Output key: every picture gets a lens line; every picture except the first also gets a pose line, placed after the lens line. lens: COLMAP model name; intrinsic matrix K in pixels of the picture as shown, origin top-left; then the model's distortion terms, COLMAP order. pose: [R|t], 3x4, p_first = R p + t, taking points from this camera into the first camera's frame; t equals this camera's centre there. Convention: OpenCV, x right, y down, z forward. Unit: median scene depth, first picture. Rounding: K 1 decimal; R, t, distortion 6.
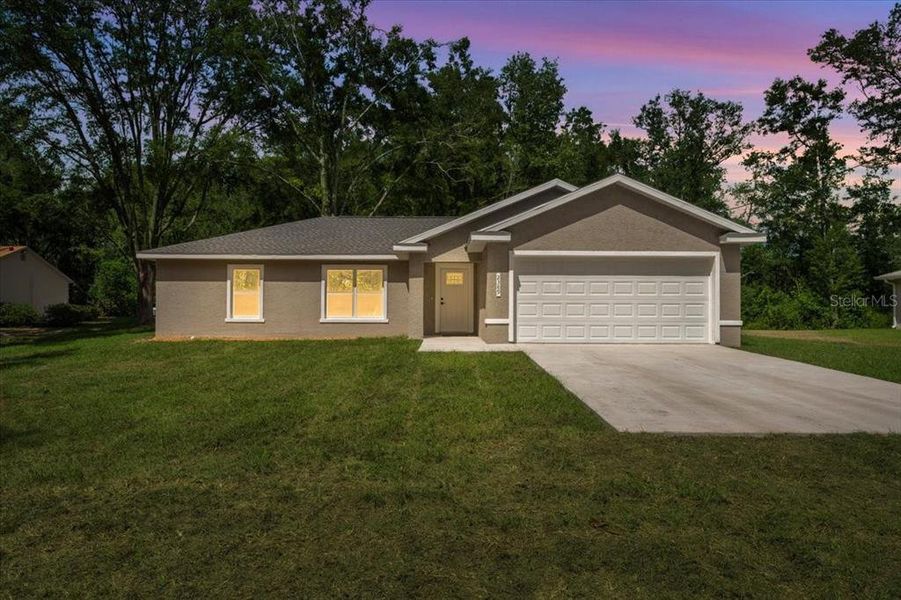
lens RADIAL K [[553.9, 0, 447.9], [0, 553.9, 305.0], [0, 0, 1]] dist [-0.002175, 0.002244]
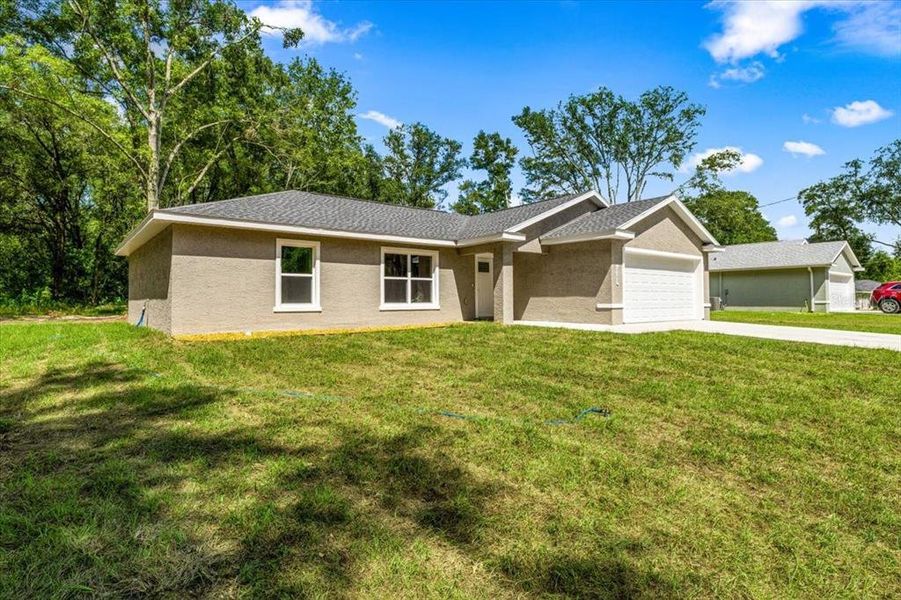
lens RADIAL K [[476.1, 0, 454.5], [0, 476.1, 290.5], [0, 0, 1]] dist [-0.006192, 0.000276]
pose [[0.787238, 0.007158, 0.616608, -0.243847], [-0.004054, 0.999971, -0.006434, 0.001562], [-0.616636, 0.002565, 0.787244, 0.124606]]
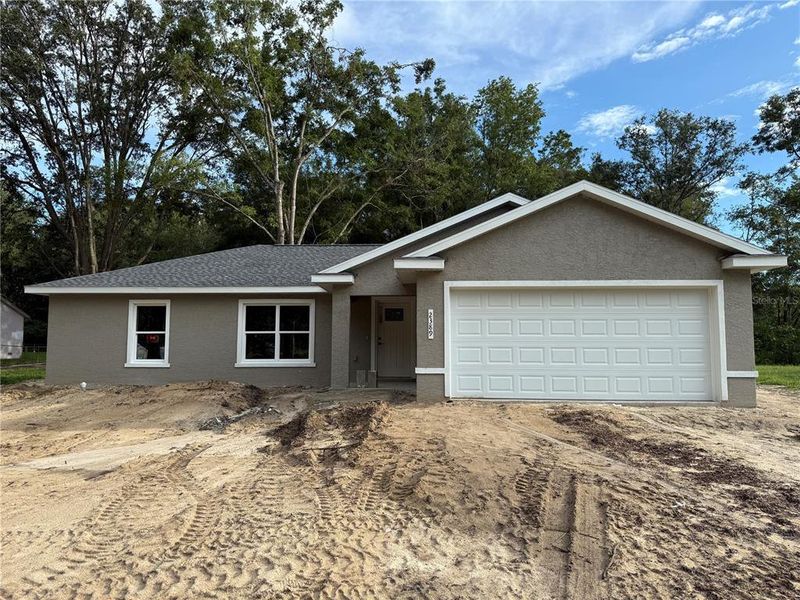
lens RADIAL K [[556.9, 0, 398.9], [0, 556.9, 306.2], [0, 0, 1]] dist [0.005649, -0.008066]
pose [[0.998221, -0.006285, -0.059283, 0.027947], [0.003033, 0.998494, -0.054781, -0.005578], [0.059538, 0.054504, 0.996737, 0.062291]]
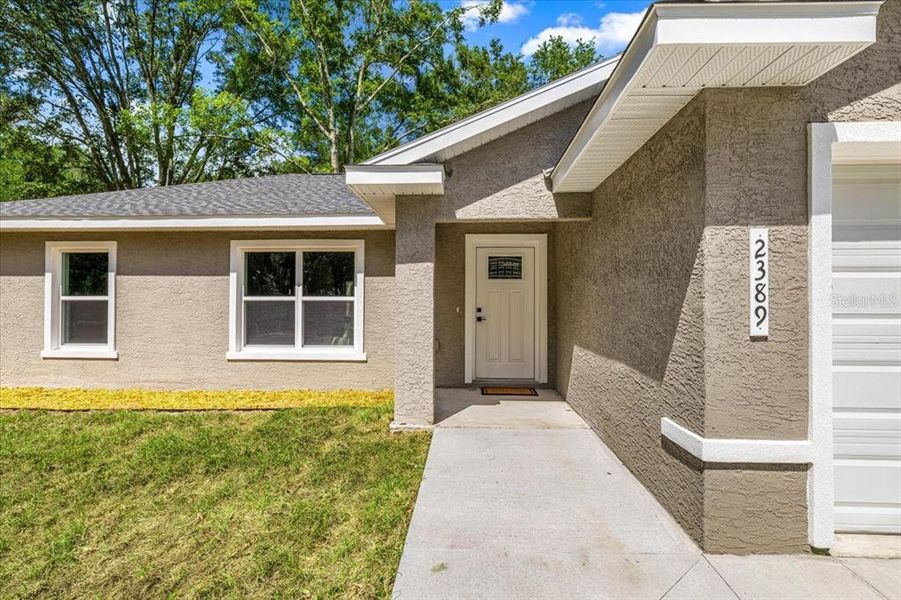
lens RADIAL K [[450.7, 0, 447.9], [0, 450.7, 298.7], [0, 0, 1]] dist [-0.010220, -0.000304]
pose [[0.998320, -0.001798, -0.057918, -0.006027], [0.002127, 0.999982, 0.005621, -0.009327], [0.057907, -0.005735, 0.998306, 0.246208]]
